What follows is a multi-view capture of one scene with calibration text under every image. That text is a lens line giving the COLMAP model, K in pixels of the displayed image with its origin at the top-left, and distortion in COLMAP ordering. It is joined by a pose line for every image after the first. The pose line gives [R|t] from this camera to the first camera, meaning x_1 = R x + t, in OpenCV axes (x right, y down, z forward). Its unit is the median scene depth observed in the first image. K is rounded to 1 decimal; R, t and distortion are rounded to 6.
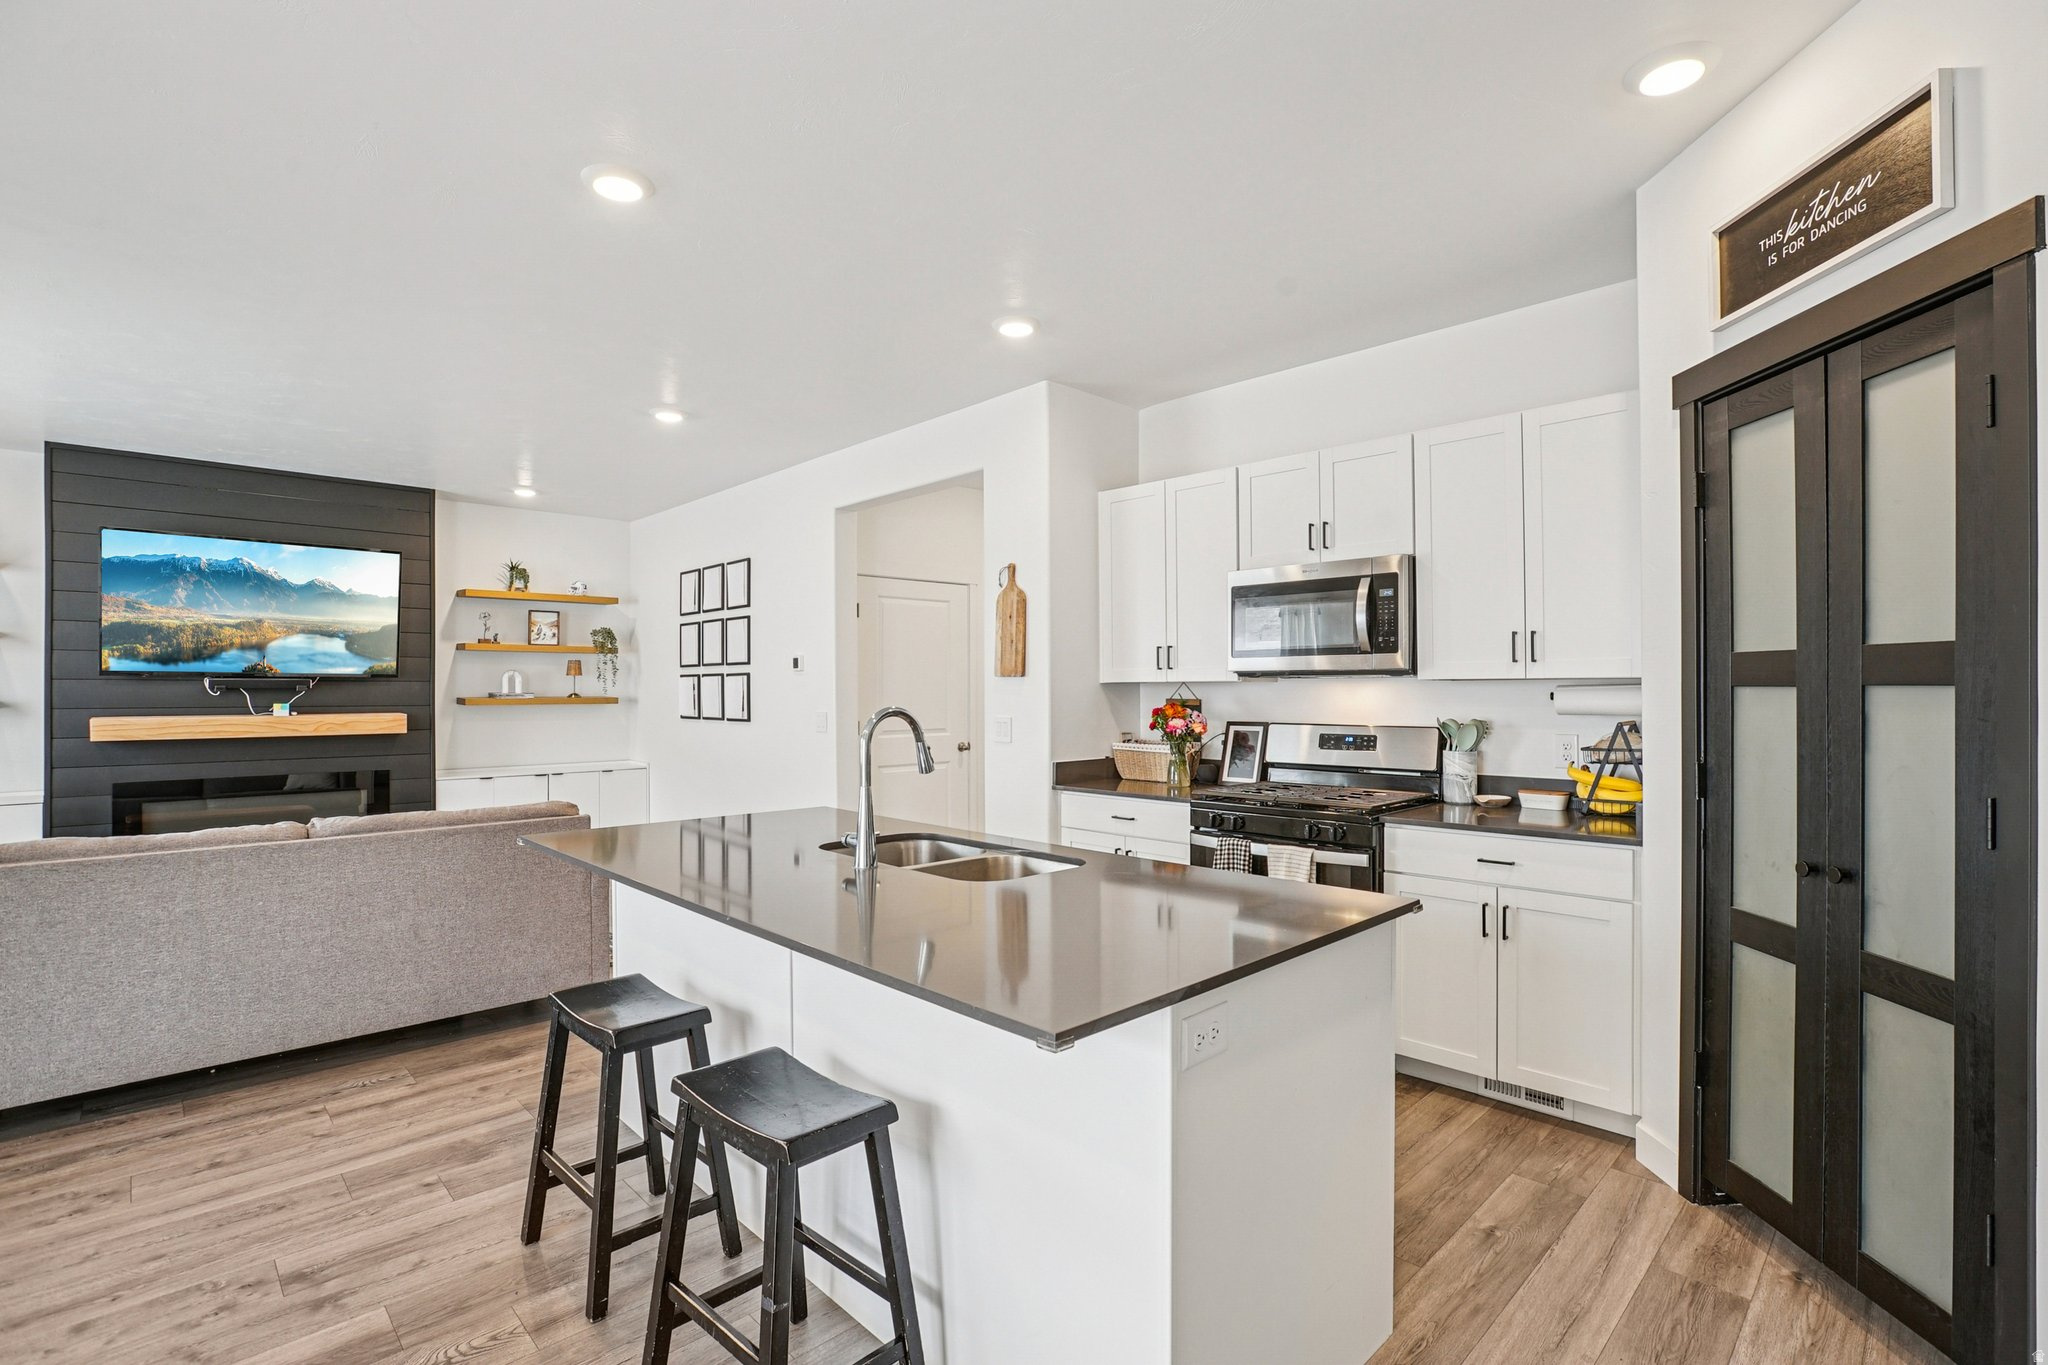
lens RADIAL K [[952.8, 0, 1034.6], [0, 952.8, 683.9], [0, 0, 1]] dist [-0.046878, 0.014574]
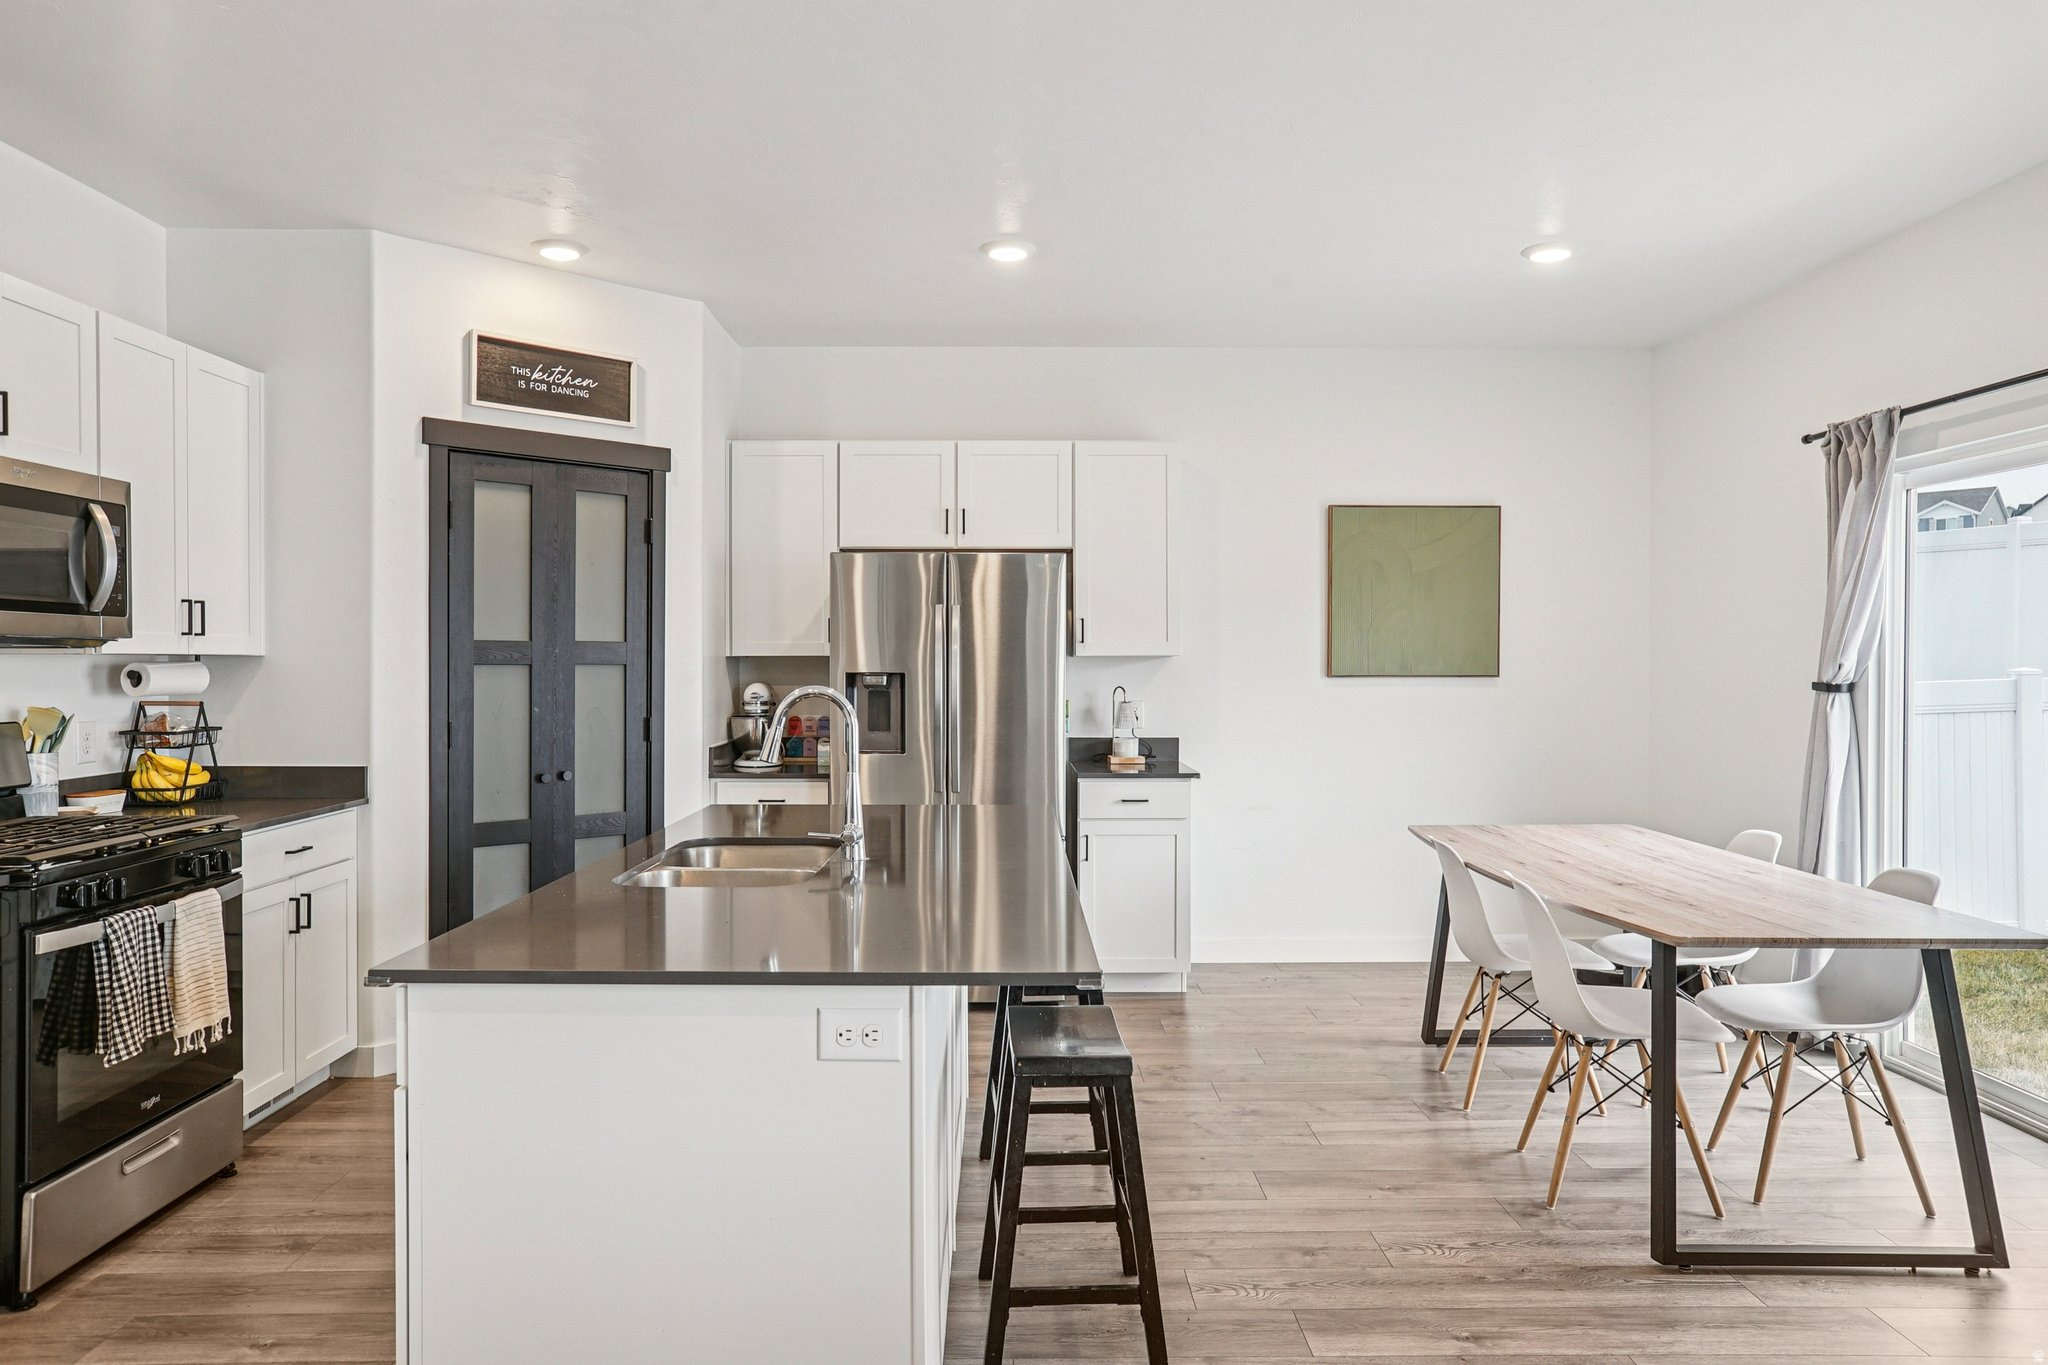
lens RADIAL K [[1384.0, 0, 1016.8], [0, 1384.0, 661.5], [0, 0, 1]] dist [0.019543, 0.004929]
pose [[-0.722361, 0.002813, 0.691510, -0.859919], [-0.002593, 0.999974, -0.006777, 0.006890], [-0.691511, -0.006688, -0.722335, 1.308195]]
